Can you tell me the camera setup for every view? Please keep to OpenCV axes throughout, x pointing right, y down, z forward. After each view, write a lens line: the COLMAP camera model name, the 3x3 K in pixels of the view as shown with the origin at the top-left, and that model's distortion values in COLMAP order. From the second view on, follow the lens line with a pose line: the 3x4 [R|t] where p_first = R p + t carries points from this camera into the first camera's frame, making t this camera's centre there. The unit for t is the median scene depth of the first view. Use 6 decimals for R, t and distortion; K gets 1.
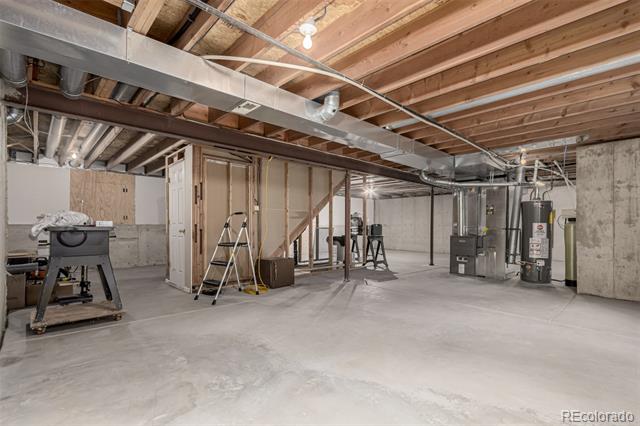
lens RADIAL K [[299.7, 0, 318.4], [0, 299.7, 223.7], [0, 0, 1]] dist [-0.001235, -0.000104]
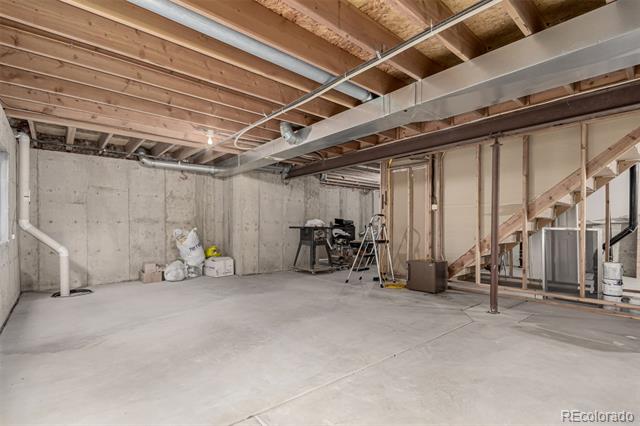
lens RADIAL K [[299.7, 0, 318.4], [0, 299.7, 223.7], [0, 0, 1]] dist [-0.001235, -0.000104]
pose [[-0.043655, -0.008930, -0.999007, 0.808170], [0.009460, 0.999912, -0.009352, 0.006622], [0.999002, -0.009859, -0.043567, 0.719917]]
